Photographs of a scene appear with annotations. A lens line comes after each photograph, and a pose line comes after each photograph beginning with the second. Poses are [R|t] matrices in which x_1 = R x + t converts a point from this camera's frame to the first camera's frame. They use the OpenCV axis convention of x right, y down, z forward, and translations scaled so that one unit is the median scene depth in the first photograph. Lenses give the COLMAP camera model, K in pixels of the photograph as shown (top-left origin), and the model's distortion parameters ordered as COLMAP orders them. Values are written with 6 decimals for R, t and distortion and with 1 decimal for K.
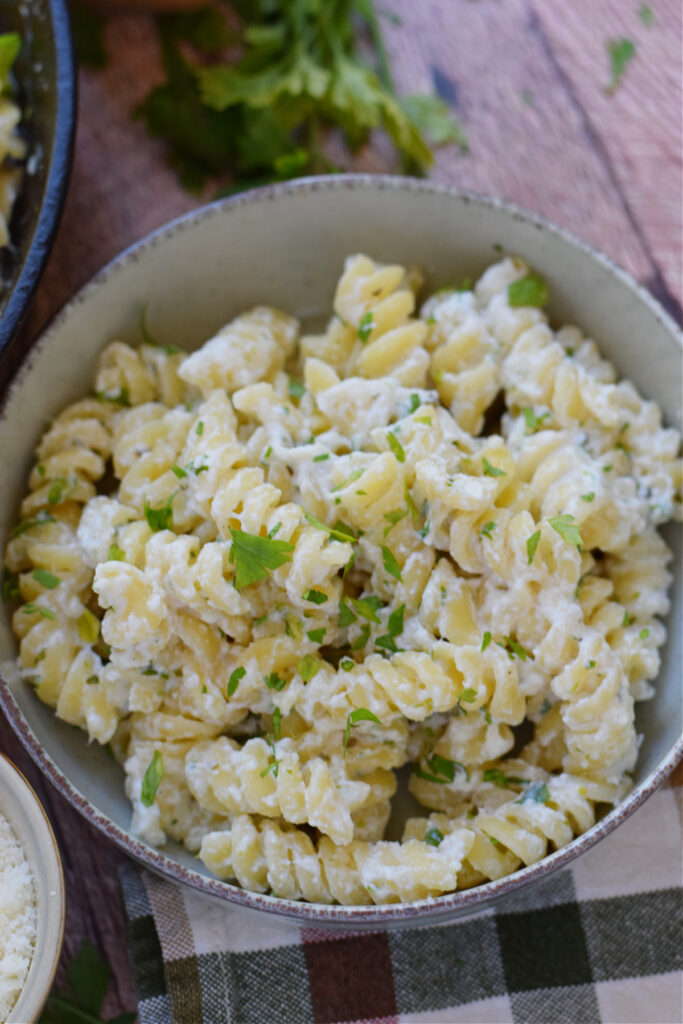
lens RADIAL K [[2497.4, 0, 341.5], [0, 2497.4, 512.0], [0, 0, 1]] dist [-0.175207, 0.527151]
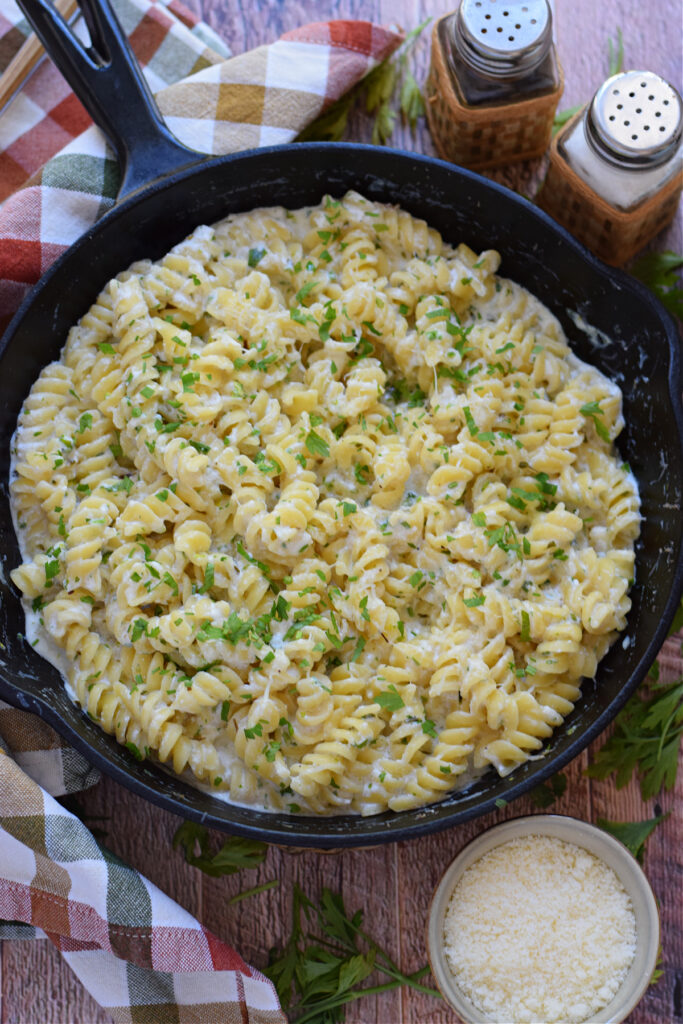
lens RADIAL K [[2497.4, 0, 341.5], [0, 2497.4, 512.0], [0, 0, 1]] dist [-0.175207, 0.527151]
pose [[0.895929, 0.438741, -0.069404, -0.236080], [-0.425985, 0.892925, 0.145675, -0.414813], [0.125886, -0.100949, 0.986895, -0.774465]]
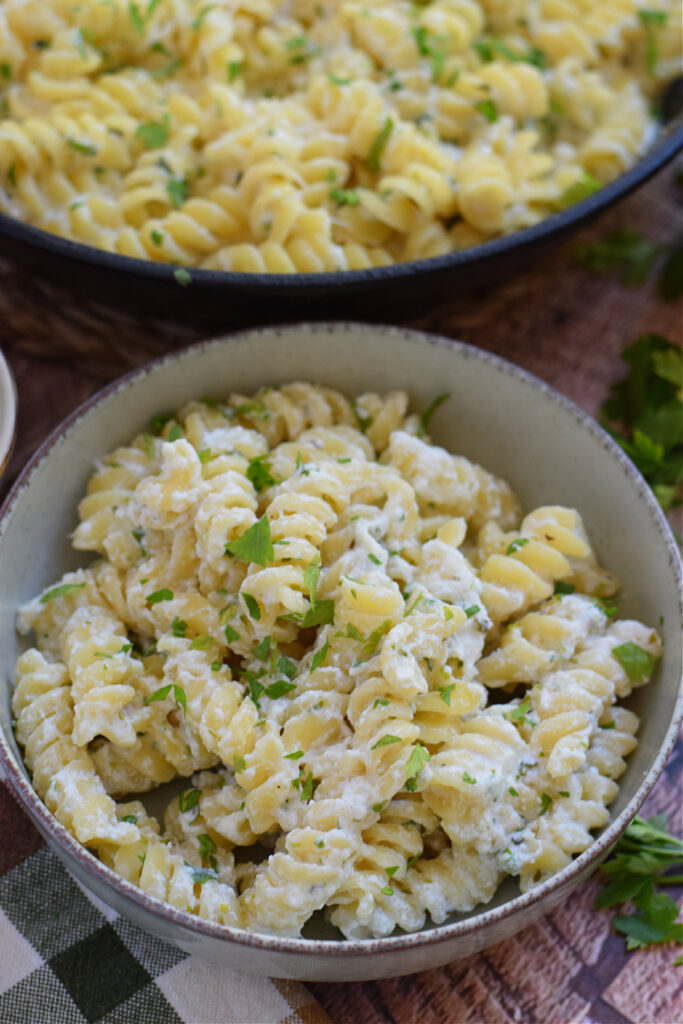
lens RADIAL K [[2497.4, 0, 341.5], [0, 2497.4, 512.0], [0, 0, 1]] dist [-0.175207, 0.527151]
pose [[0.484109, 0.777709, -0.401008, 0.412860], [-0.833553, 0.549282, 0.058982, -0.086296], [0.266137, 0.305707, 0.914174, -0.019528]]
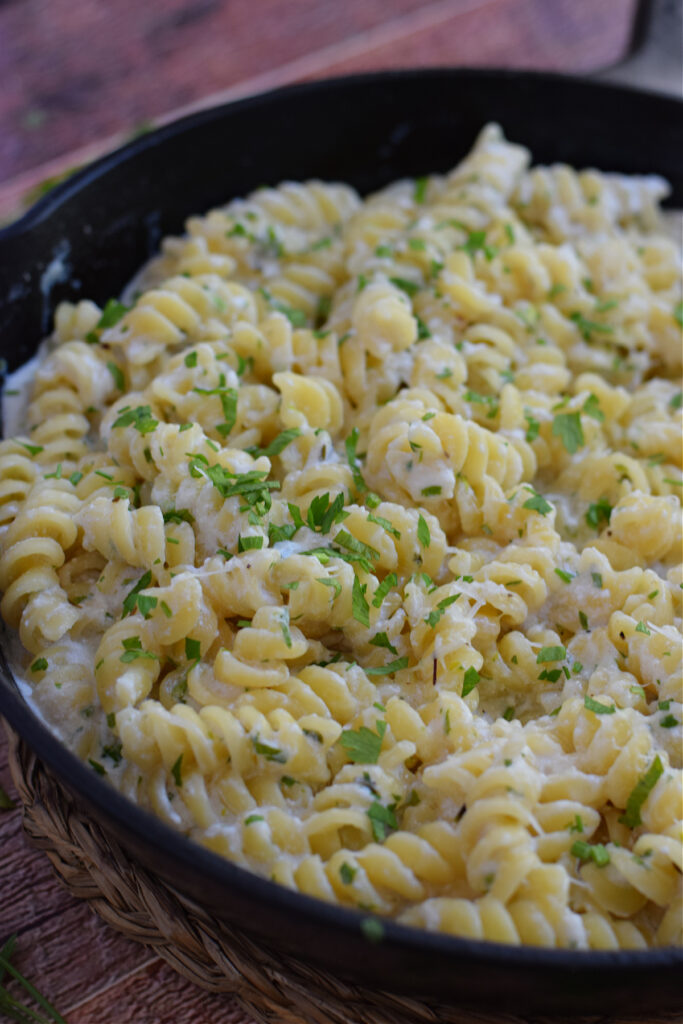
lens RADIAL K [[2497.4, 0, 341.5], [0, 2497.4, 512.0], [0, 0, 1]] dist [-0.175207, 0.527151]
pose [[0.346484, 0.702426, -0.621729, 0.275984], [-0.893778, 0.448428, 0.008538, -0.081673], [0.284798, 0.552730, 0.783186, 0.196117]]
